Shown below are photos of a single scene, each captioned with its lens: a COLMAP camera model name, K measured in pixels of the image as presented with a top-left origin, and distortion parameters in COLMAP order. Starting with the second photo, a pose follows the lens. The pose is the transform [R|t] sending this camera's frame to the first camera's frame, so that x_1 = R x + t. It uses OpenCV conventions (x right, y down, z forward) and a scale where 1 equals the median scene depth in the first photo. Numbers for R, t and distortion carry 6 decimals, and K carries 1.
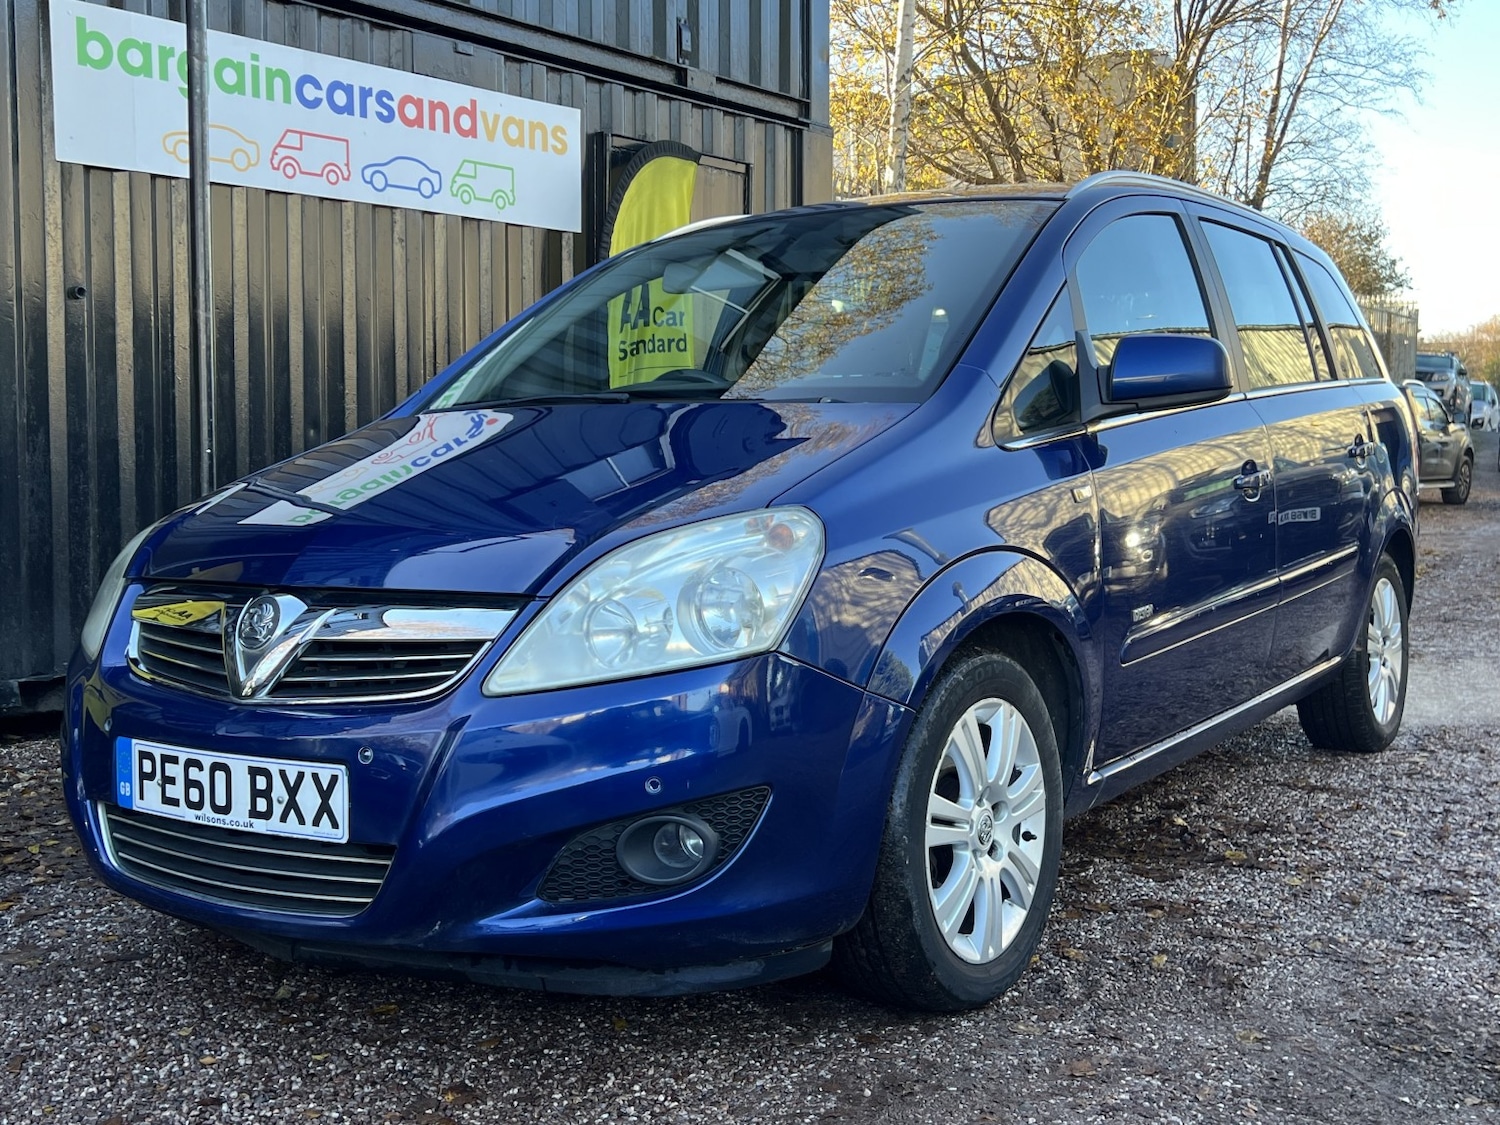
lens RADIAL K [[1615.7, 0, 745.4], [0, 1615.7, 564.0], [0, 0, 1]] dist [0.097189, -0.197807]
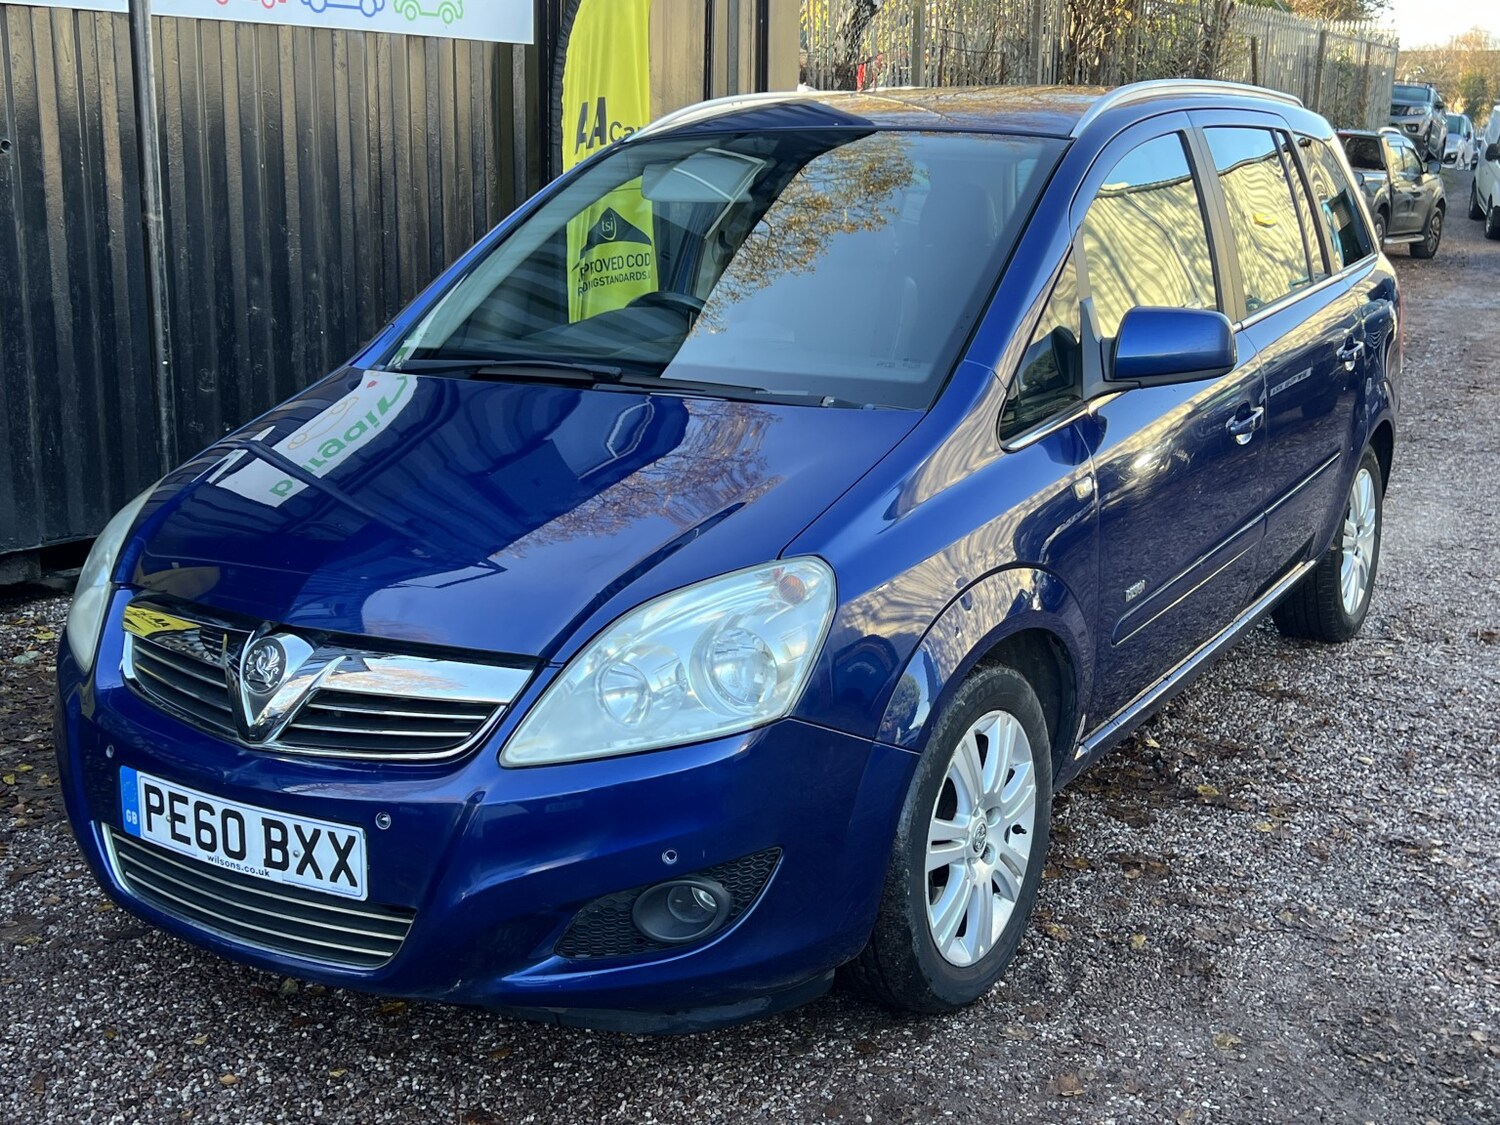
lens RADIAL K [[1674.9, 0, 750.0], [0, 1674.9, 562.5], [0, 0, 1]] dist [0.111078, -0.250621]
pose [[0.999153, 0.004974, 0.040836, -0.042714], [-0.011366, 0.987401, 0.157830, -0.179956], [-0.039537, -0.158160, 0.986622, -0.015347]]
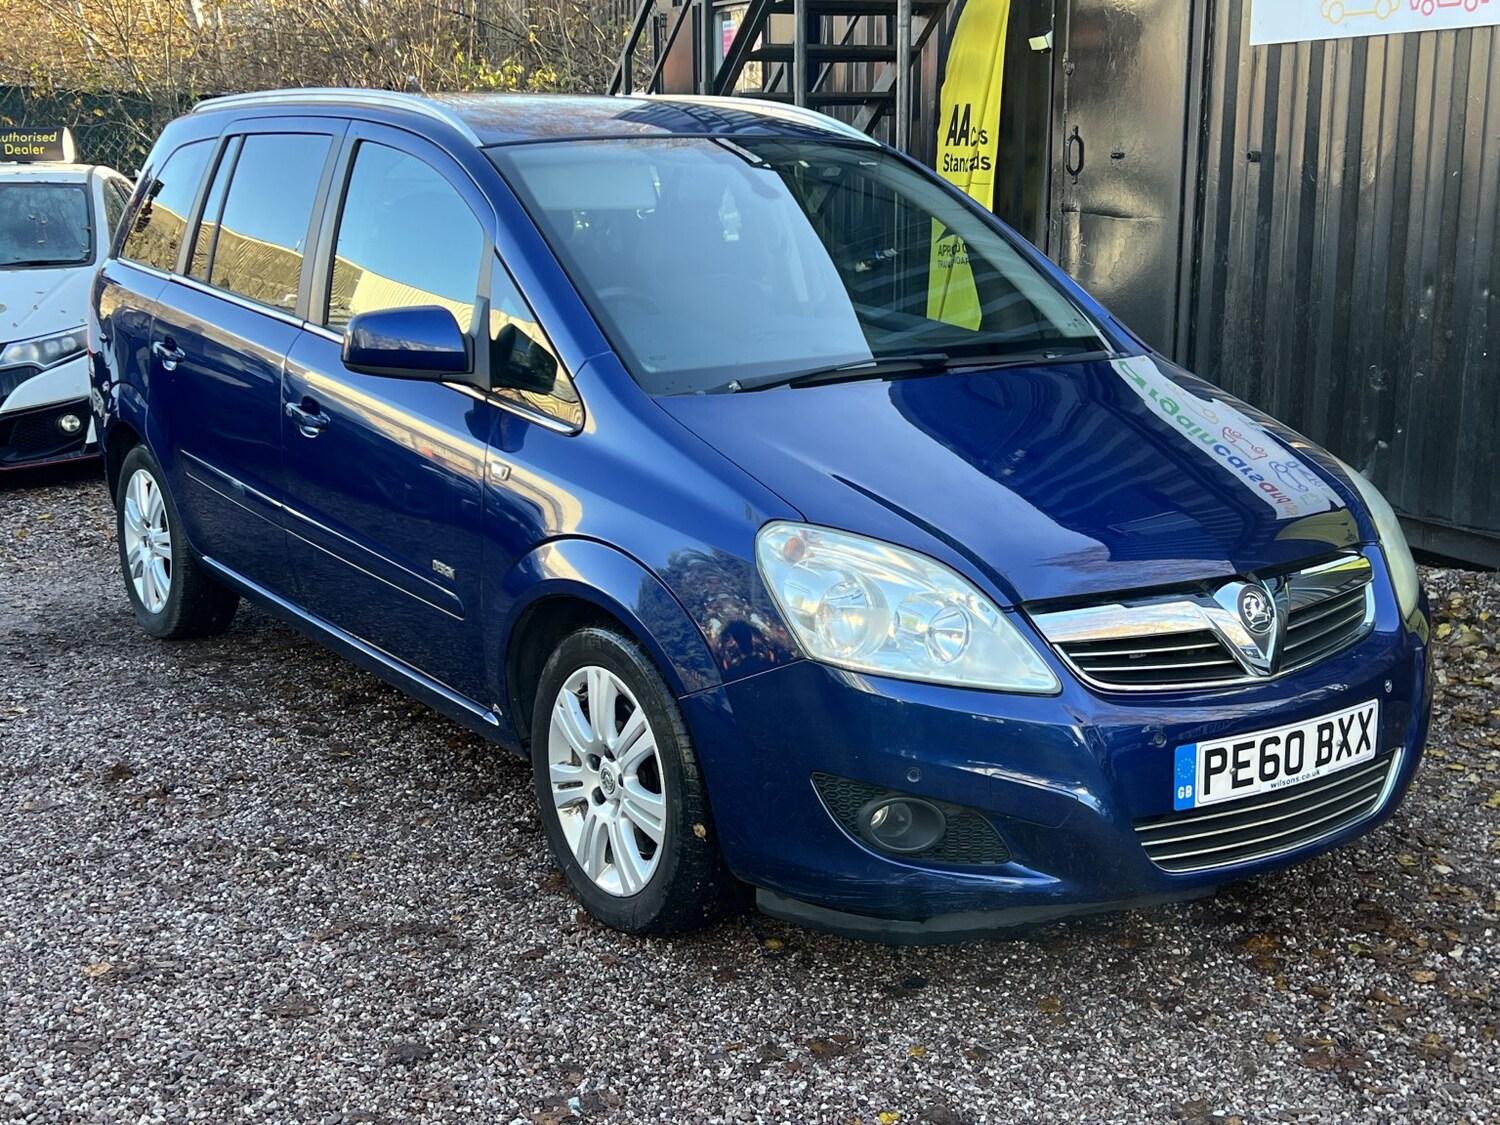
lens RADIAL K [[1674.9, 0, 750.0], [0, 1674.9, 562.5], [0, 0, 1]] dist [0.111078, -0.250621]
pose [[0.389349, -0.172433, 0.904806, -1.413676], [0.056525, 0.984942, 0.163381, -0.198020], [-0.919354, -0.012468, 0.393233, 0.808137]]
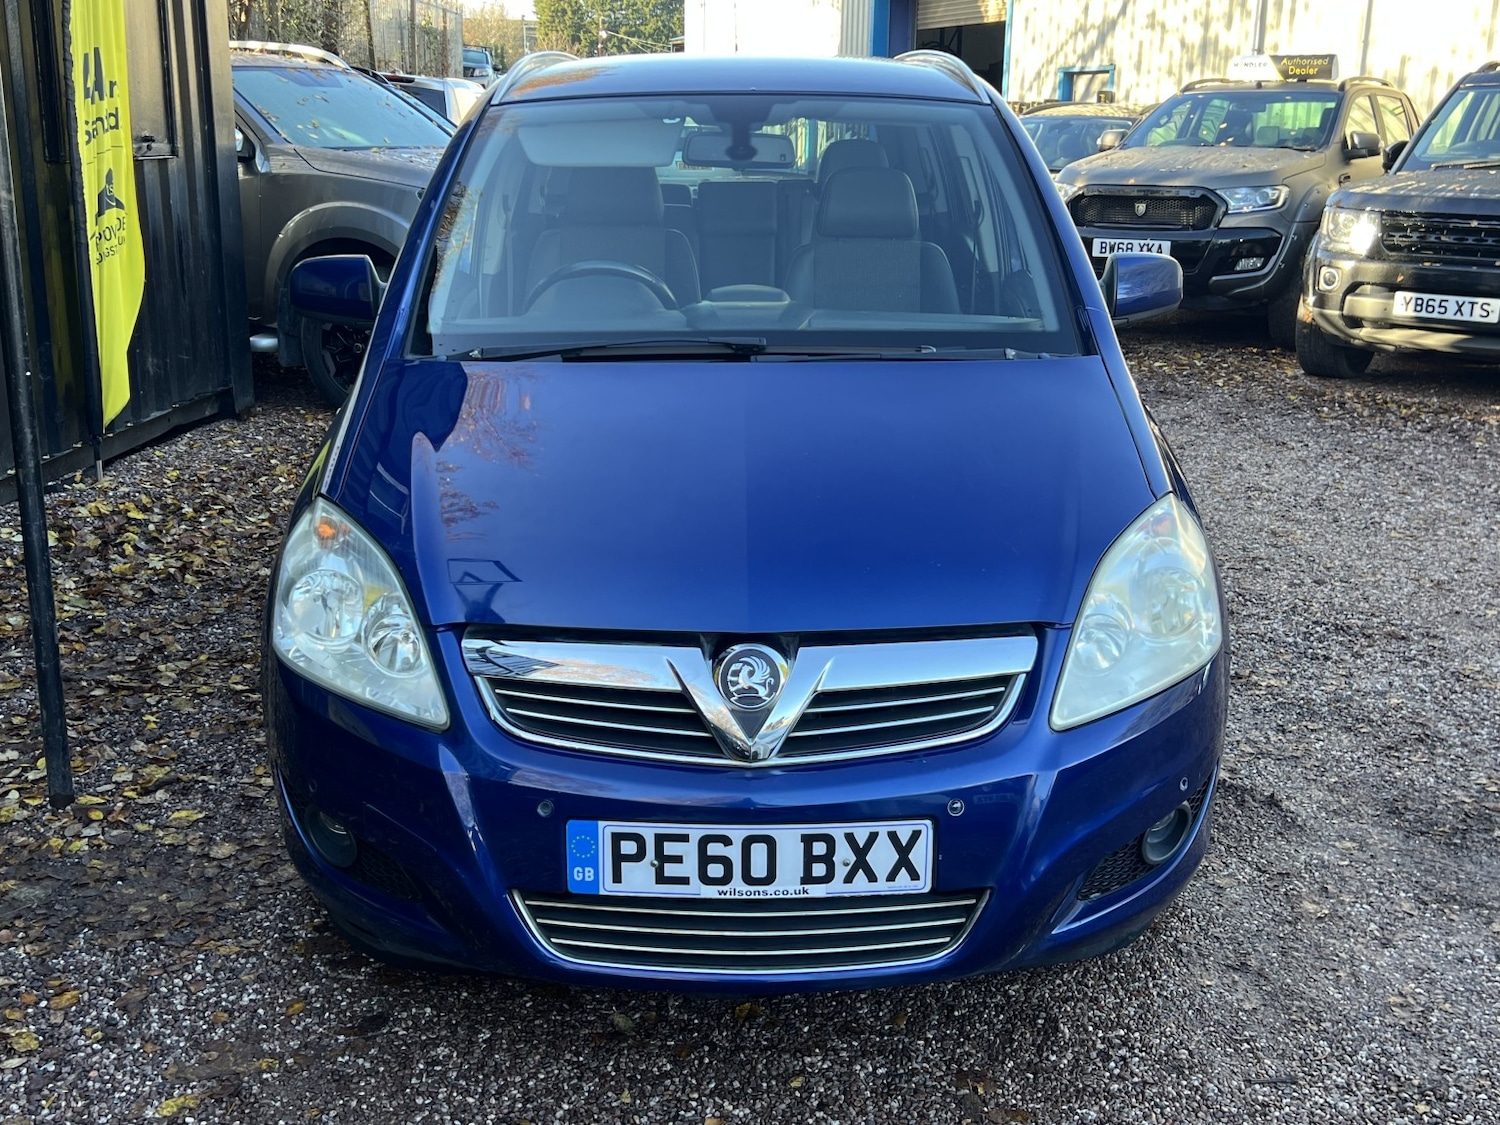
lens RADIAL K [[1542.7, 0, 750.0], [0, 1542.7, 562.5], [0, 0, 1]] dist [0.202266, -0.171227]
pose [[0.835472, -0.134183, 0.532899, -0.721181], [0.027682, 0.978776, 0.203054, -0.199925], [-0.548835, -0.154894, 0.821455, 0.256750]]
